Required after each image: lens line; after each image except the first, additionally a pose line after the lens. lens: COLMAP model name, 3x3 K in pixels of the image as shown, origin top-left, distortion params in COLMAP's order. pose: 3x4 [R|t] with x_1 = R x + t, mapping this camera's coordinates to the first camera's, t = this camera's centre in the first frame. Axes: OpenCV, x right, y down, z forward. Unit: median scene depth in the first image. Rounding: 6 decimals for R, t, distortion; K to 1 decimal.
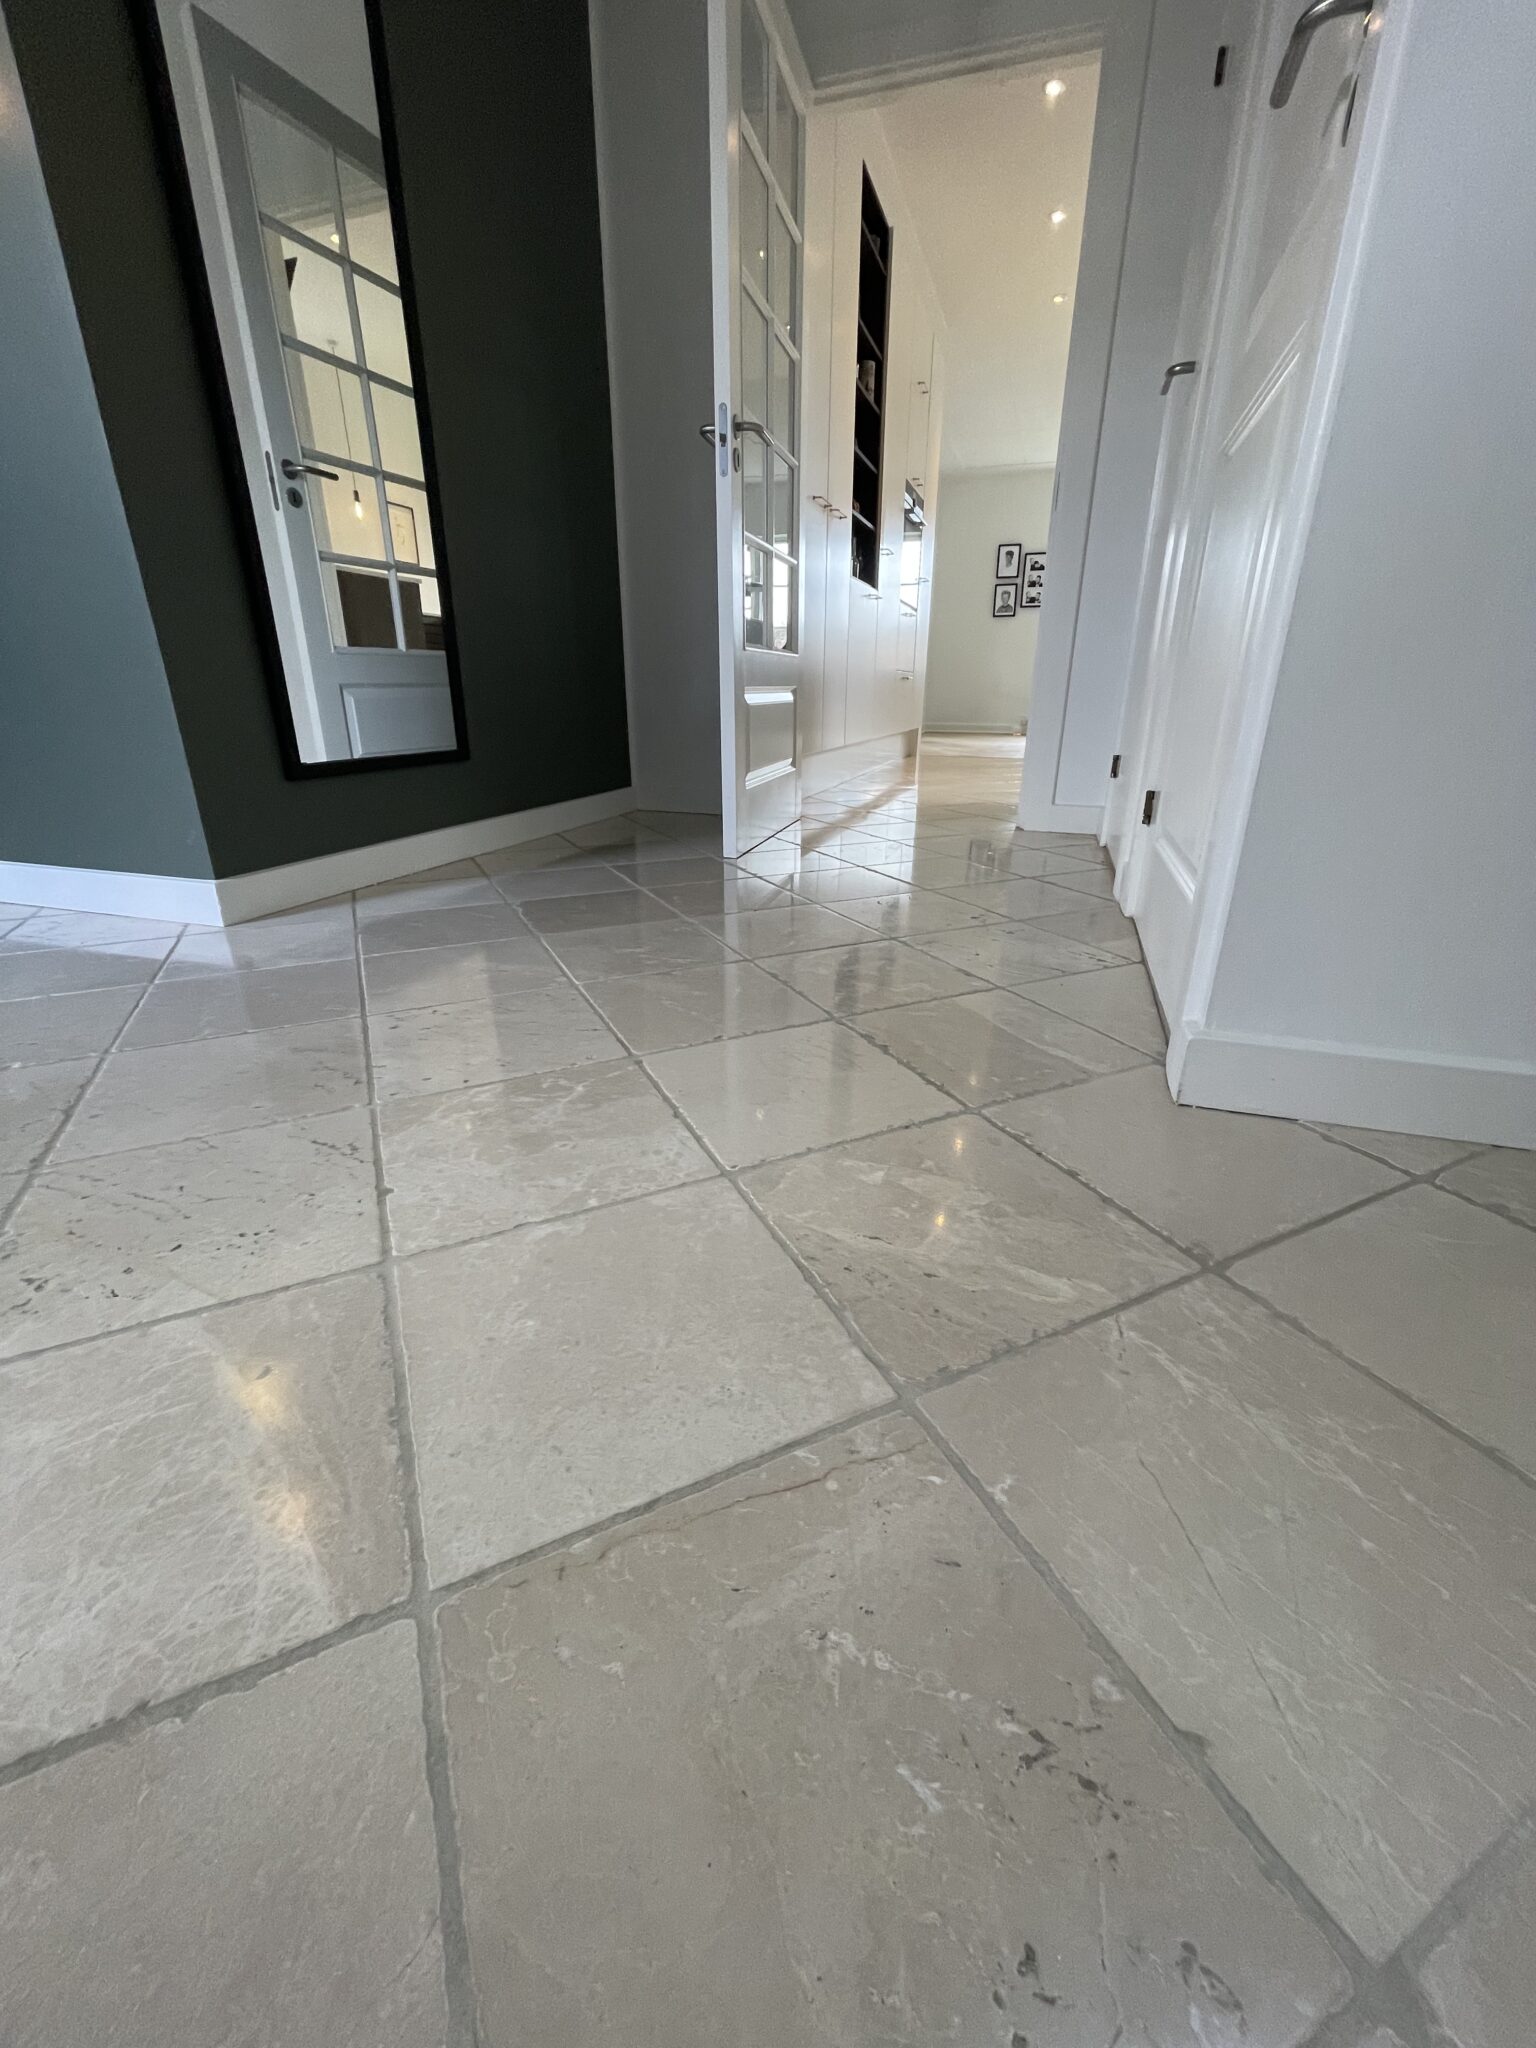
lens RADIAL K [[820.5, 0, 768.0], [0, 820.5, 1024.0], [0, 0, 1]] dist [0.000499, 0.000308]
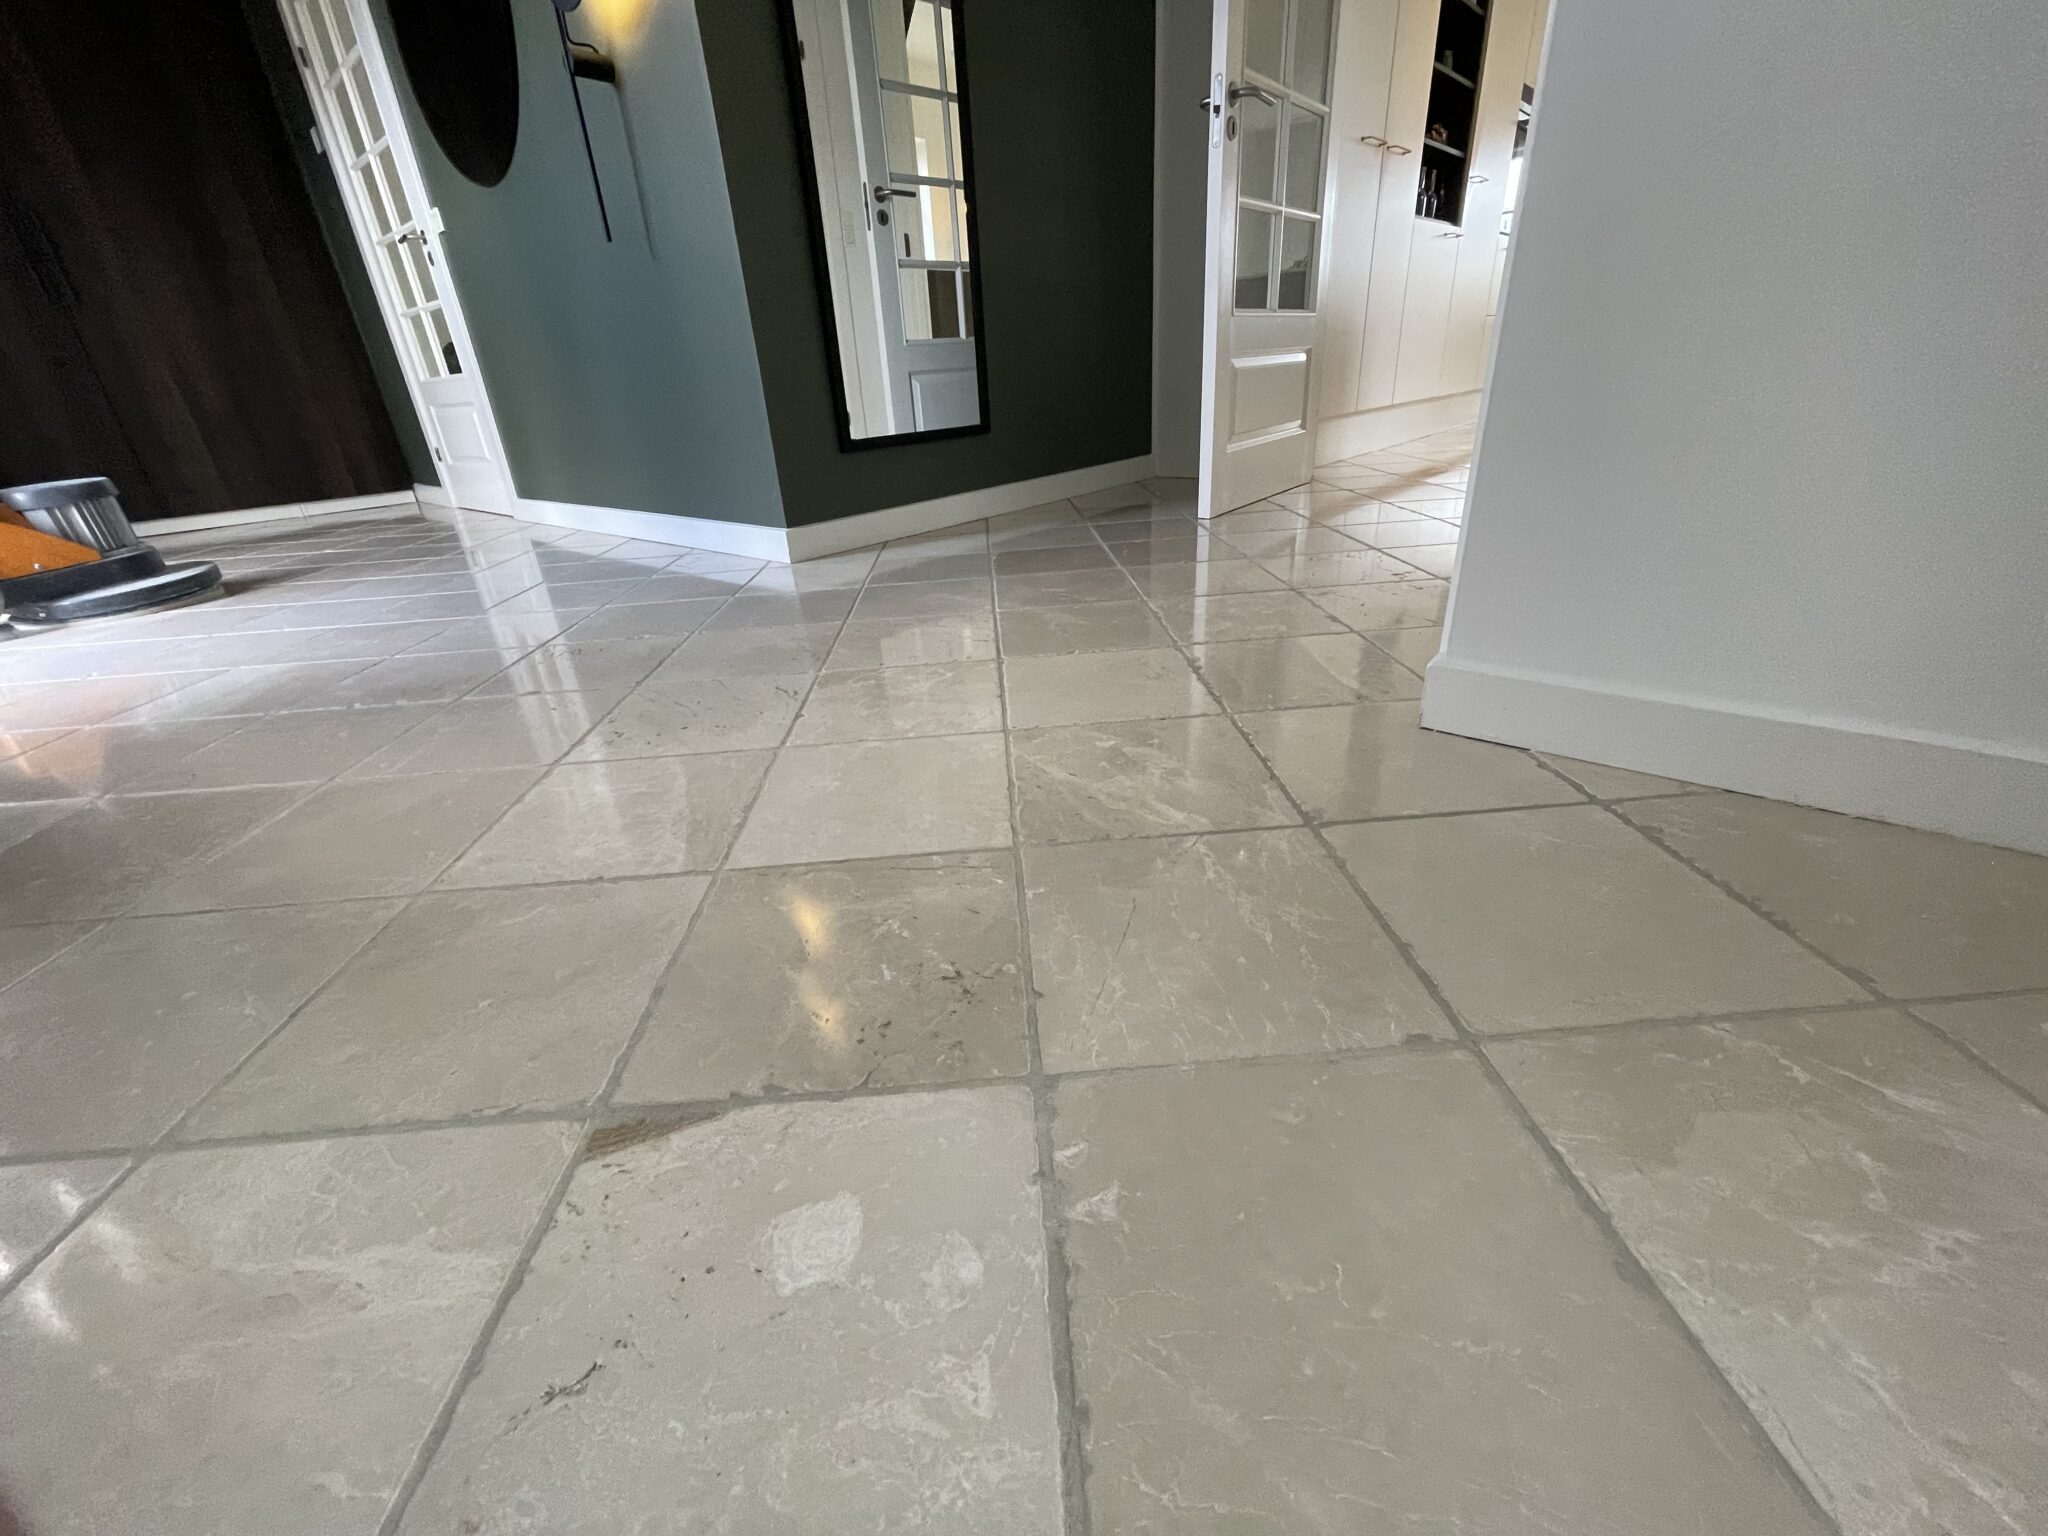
lens RADIAL K [[838.3, 0, 1024.0], [0, 838.3, 768.0], [0, 0, 1]] dist [0.009906, 0.000216]
pose [[0.914803, 0.119975, -0.385671, 0.314692], [-0.093368, 0.991817, 0.087069, 0.071338], [0.392961, -0.043641, 0.918519, -0.171086]]
